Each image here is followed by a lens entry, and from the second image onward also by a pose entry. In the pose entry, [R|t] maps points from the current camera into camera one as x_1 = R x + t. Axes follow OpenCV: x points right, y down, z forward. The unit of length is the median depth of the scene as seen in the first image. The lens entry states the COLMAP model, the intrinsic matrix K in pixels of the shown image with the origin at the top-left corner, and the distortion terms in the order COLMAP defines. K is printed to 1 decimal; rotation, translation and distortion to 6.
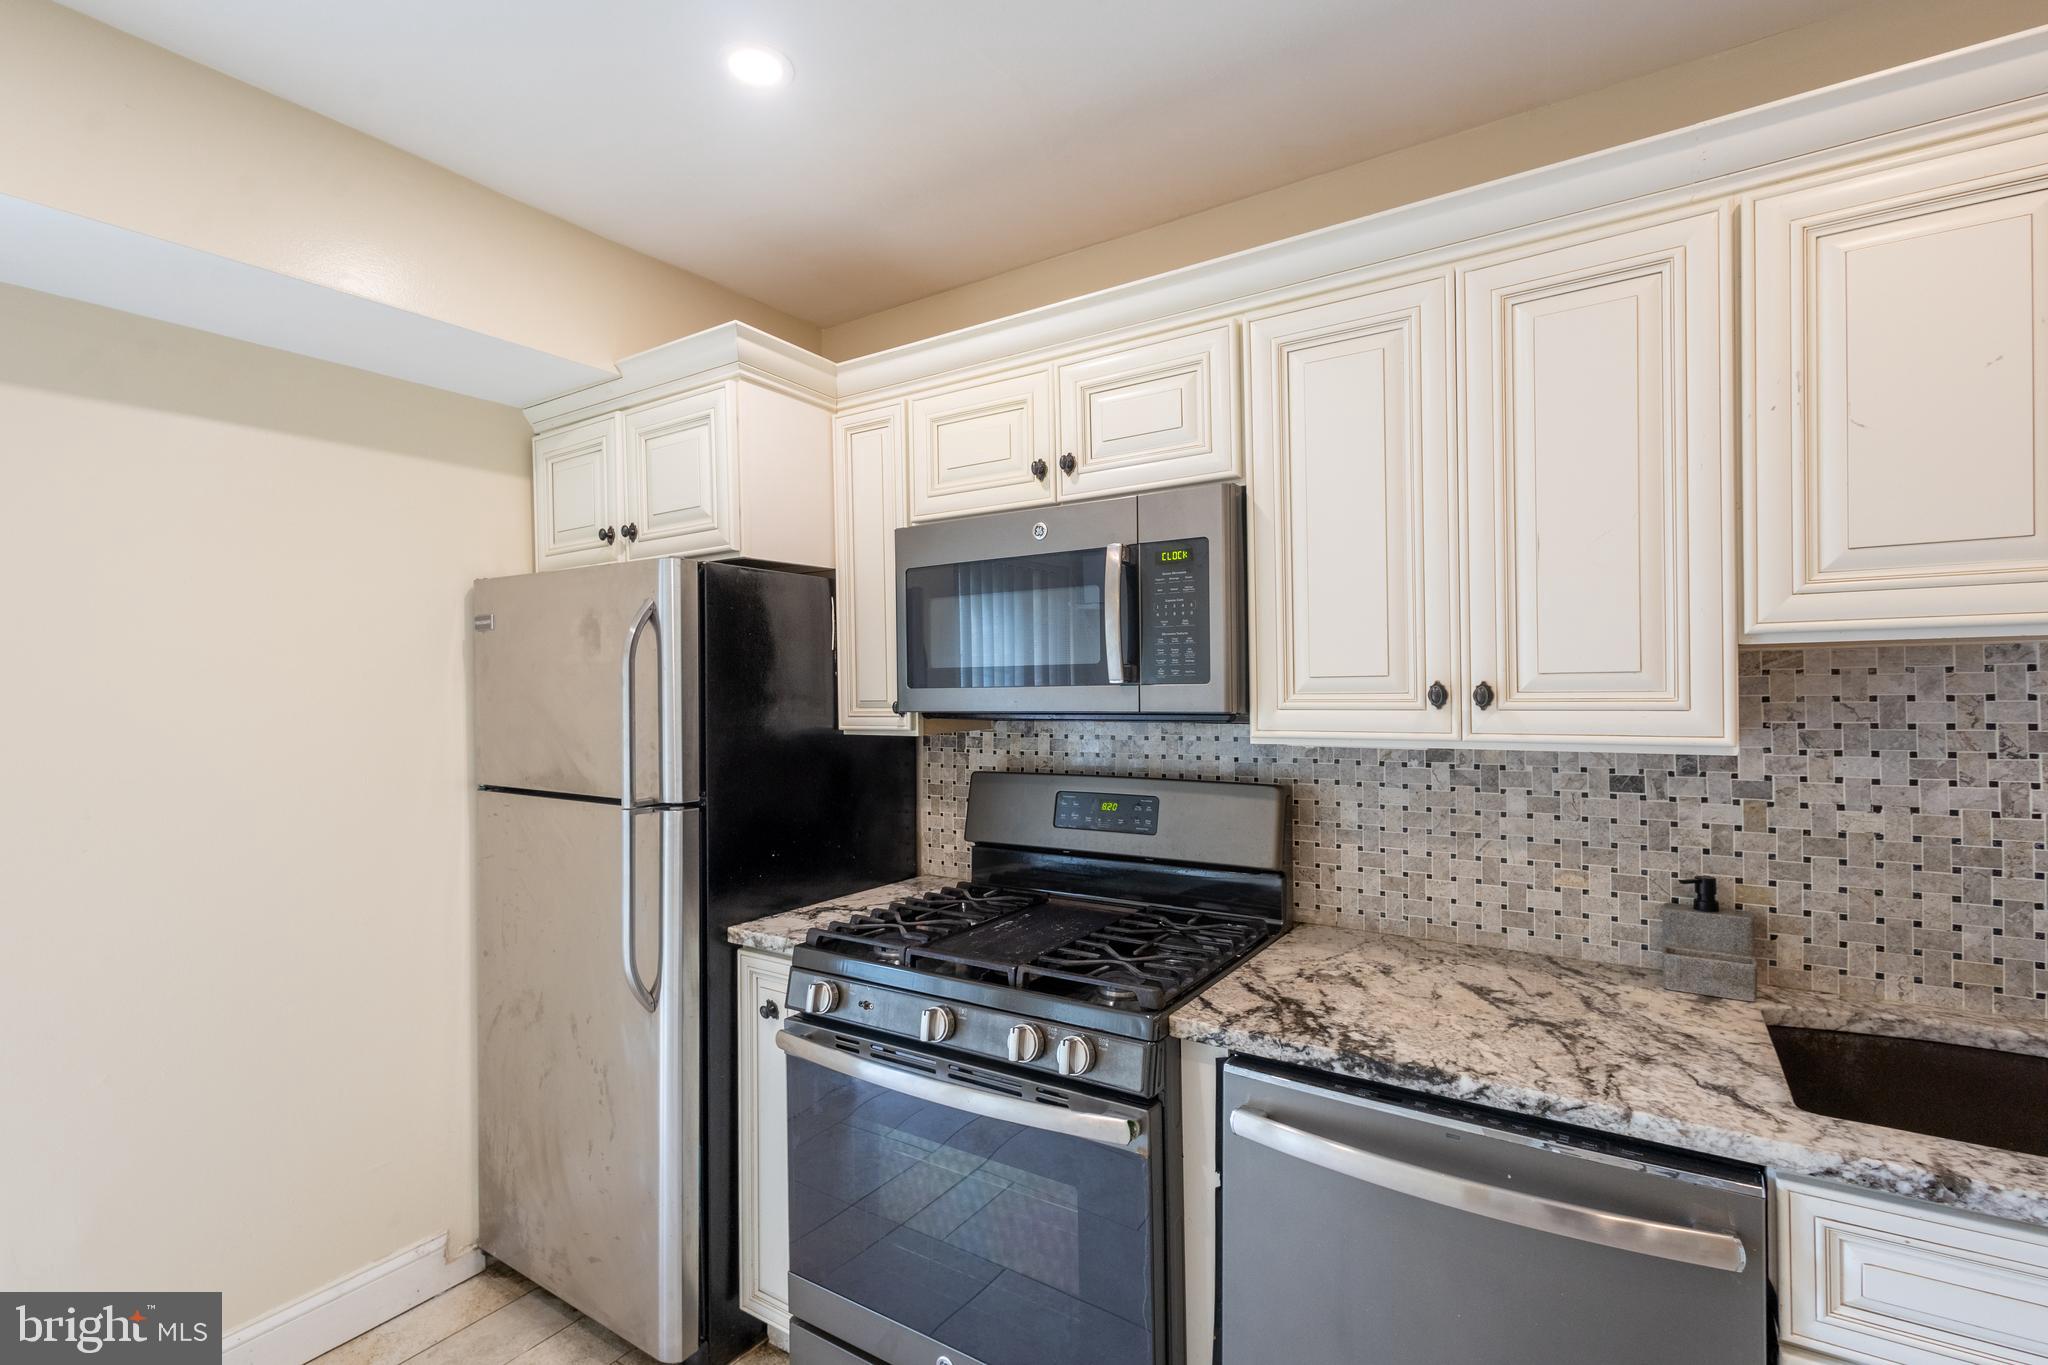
lens RADIAL K [[923.3, 0, 1018.1], [0, 923.3, 688.5], [0, 0, 1]] dist [0.015858, 0.000349]
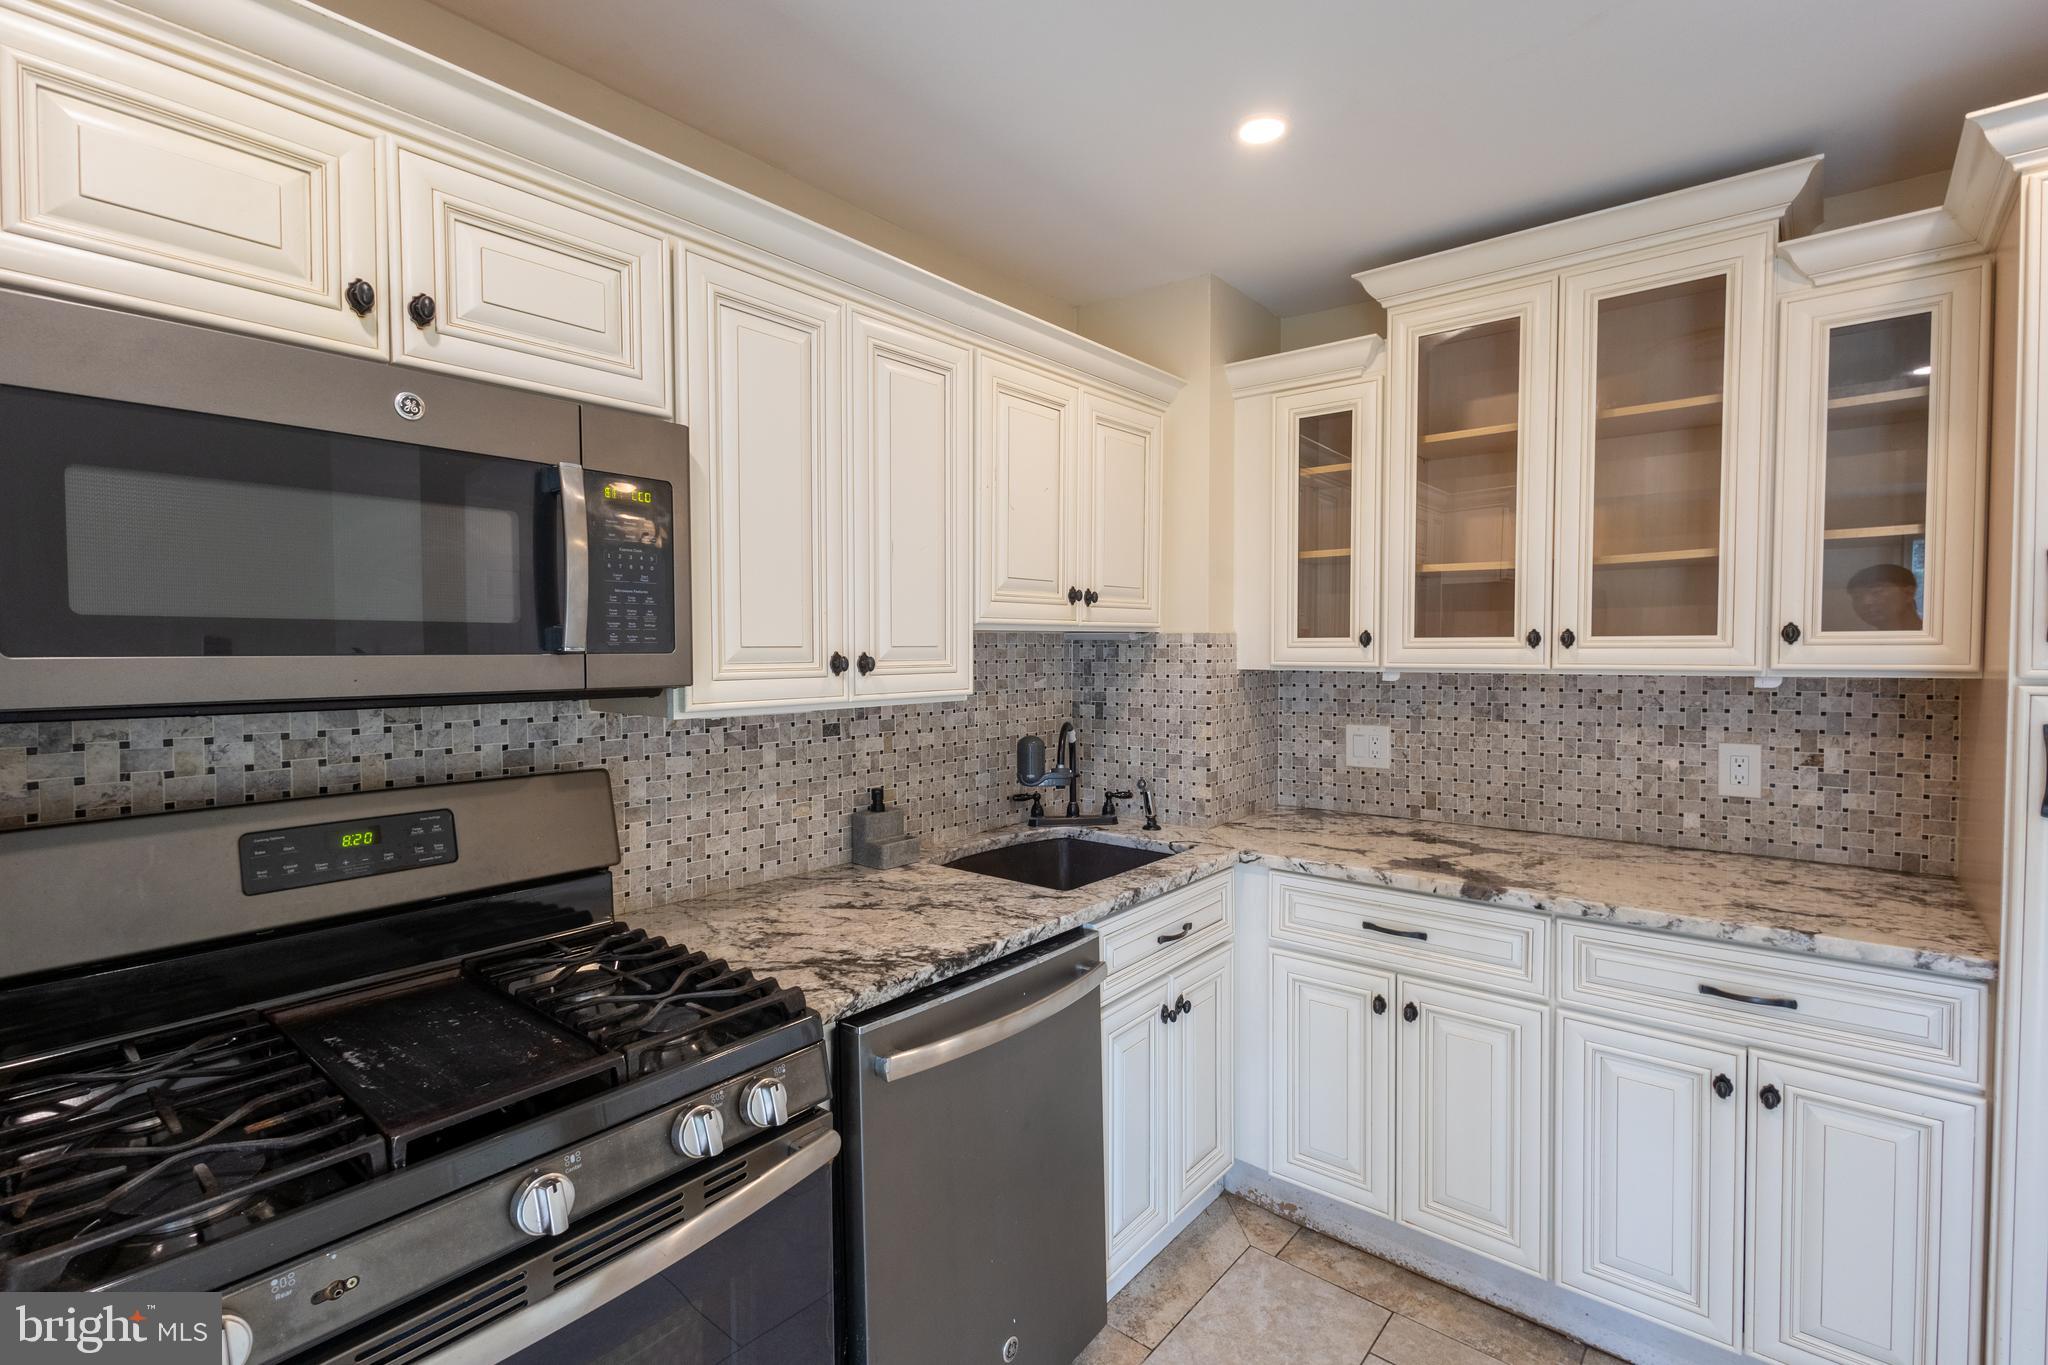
lens RADIAL K [[937.5, 0, 1023.3], [0, 937.5, 678.5], [0, 0, 1]] dist [0.008457, -0.000161]
pose [[0.111852, -0.024012, 0.993435, -0.702601], [-0.001355, 0.999703, 0.024316, -0.003445], [-0.993724, -0.004065, 0.111786, 0.641204]]
